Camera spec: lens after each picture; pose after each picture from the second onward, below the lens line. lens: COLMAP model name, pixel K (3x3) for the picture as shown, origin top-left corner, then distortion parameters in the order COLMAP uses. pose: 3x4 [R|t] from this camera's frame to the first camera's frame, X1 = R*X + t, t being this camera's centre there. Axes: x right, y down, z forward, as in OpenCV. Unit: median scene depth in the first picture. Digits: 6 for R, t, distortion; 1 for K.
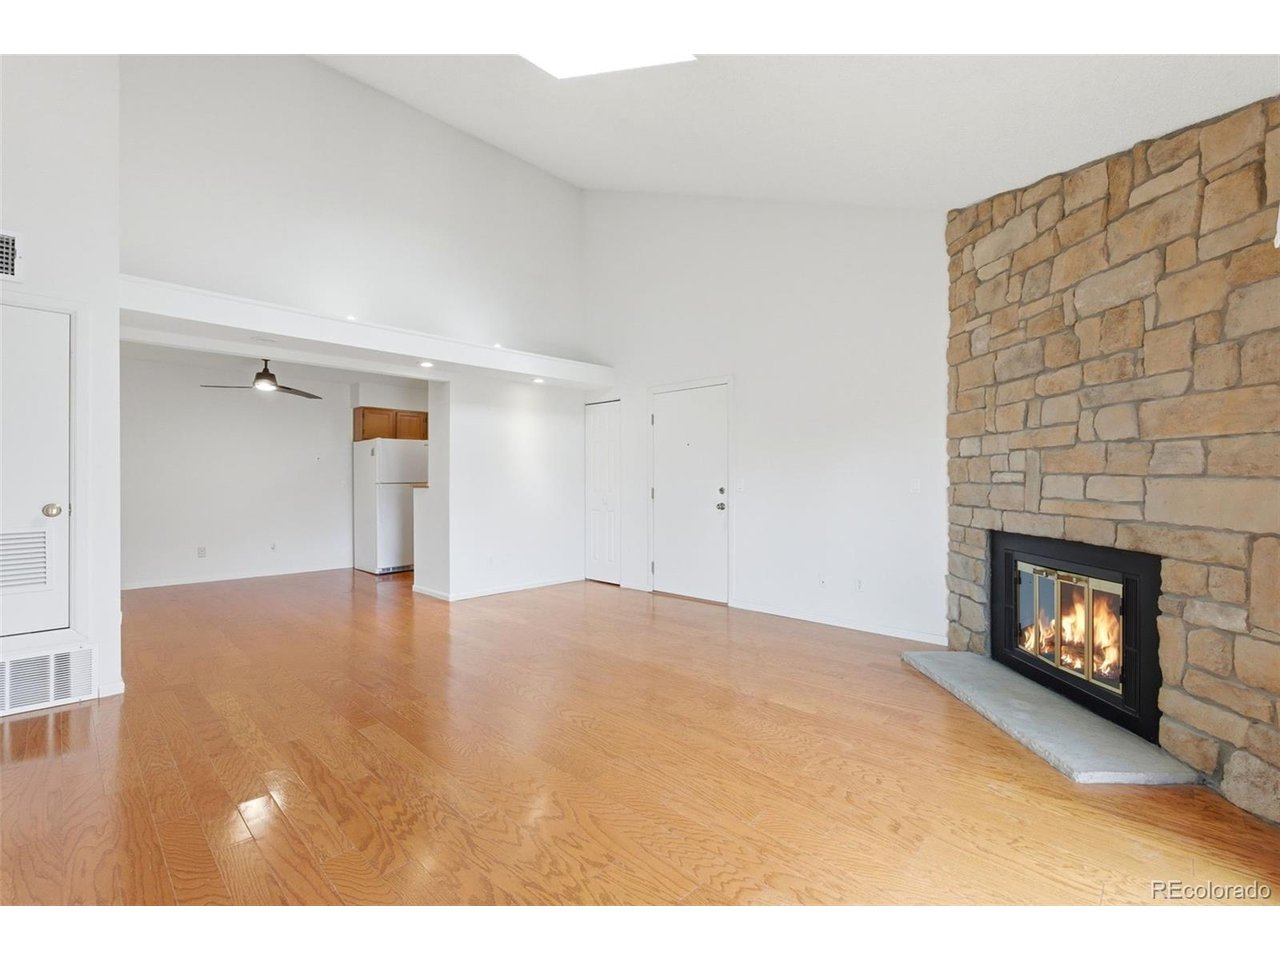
lens RADIAL K [[564.6, 0, 641.6], [0, 564.6, 483.6], [0, 0, 1]] dist [-0.015634, 0.005071]
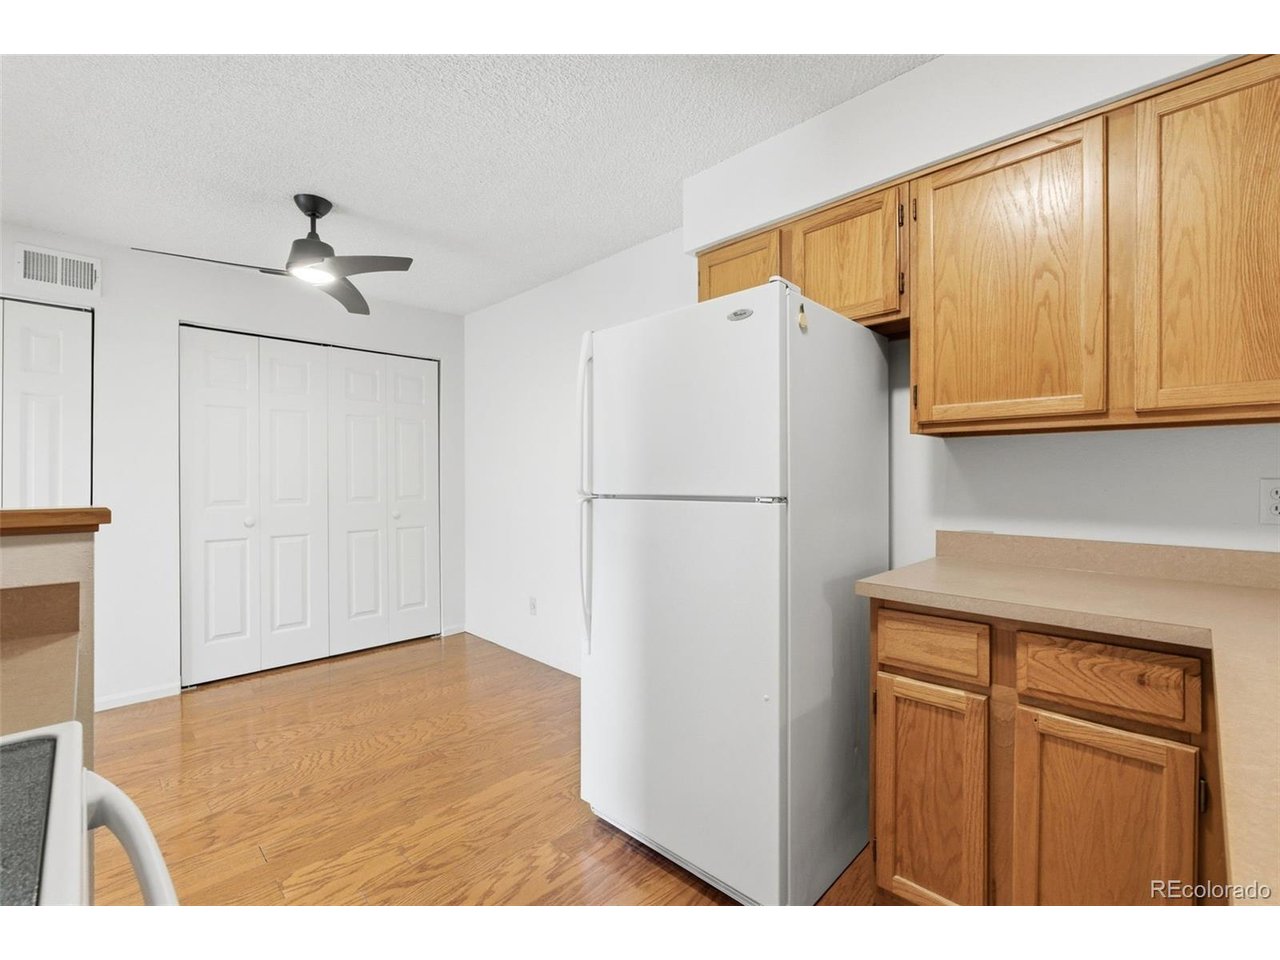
lens RADIAL K [[564.6, 0, 636.6], [0, 564.6, 472.9], [0, 0, 1]] dist [-0.015634, 0.005071]
pose [[-0.028033, -0.008013, -0.999575, -0.454580], [-0.000999, 0.999968, -0.007988, -0.021239], [0.999606, 0.000775, -0.028040, 2.502792]]
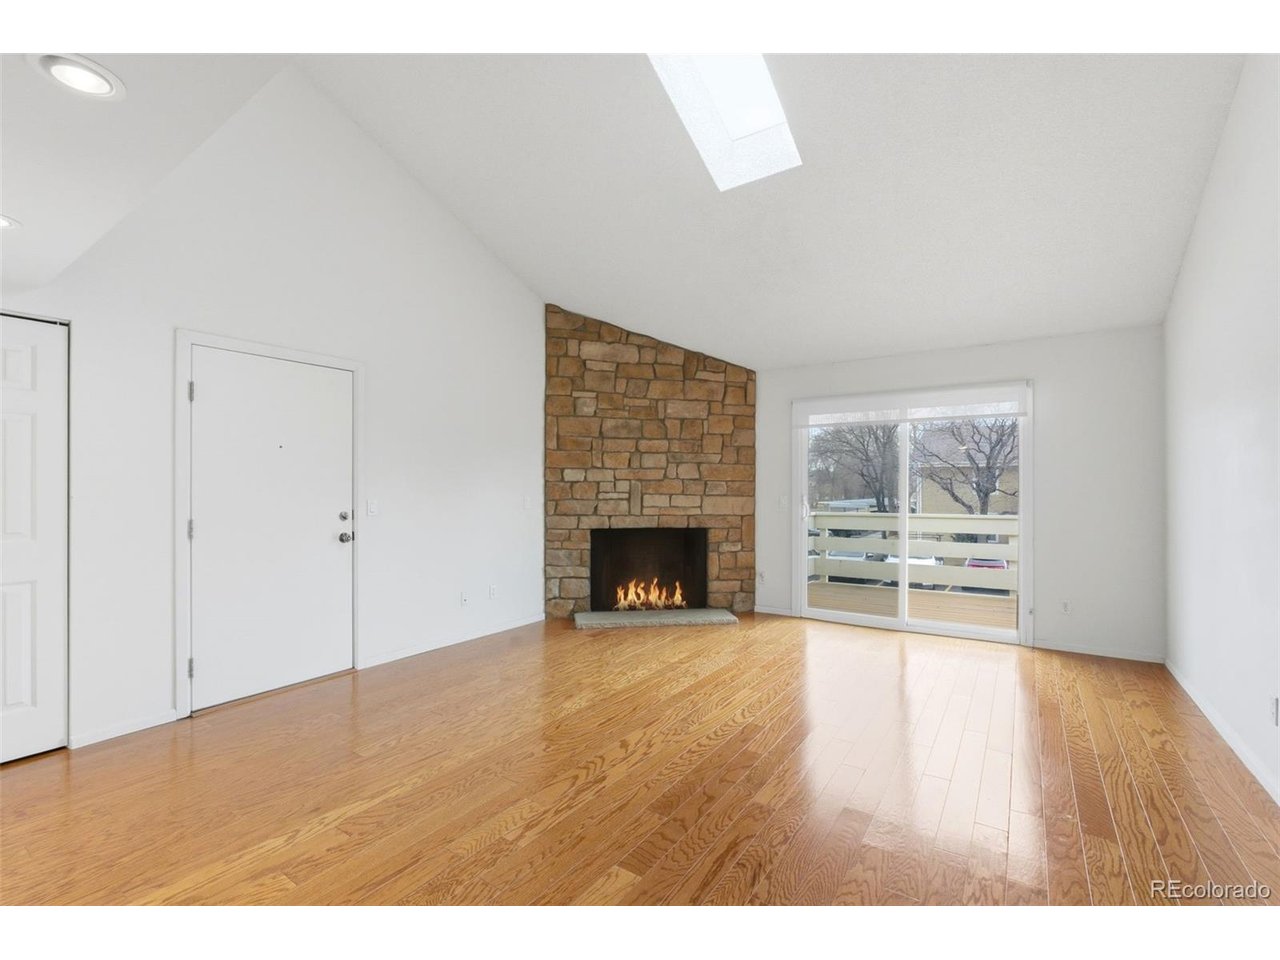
lens RADIAL K [[564.6, 0, 642.9], [0, 564.6, 487.3], [0, 0, 1]] dist [-0.015634, 0.005071]
pose [[-0.166047, 0.004034, 0.986110, -1.174875], [0.007582, 0.999967, -0.002814, -0.035540], [-0.986089, 0.007009, -0.166072, 1.373636]]
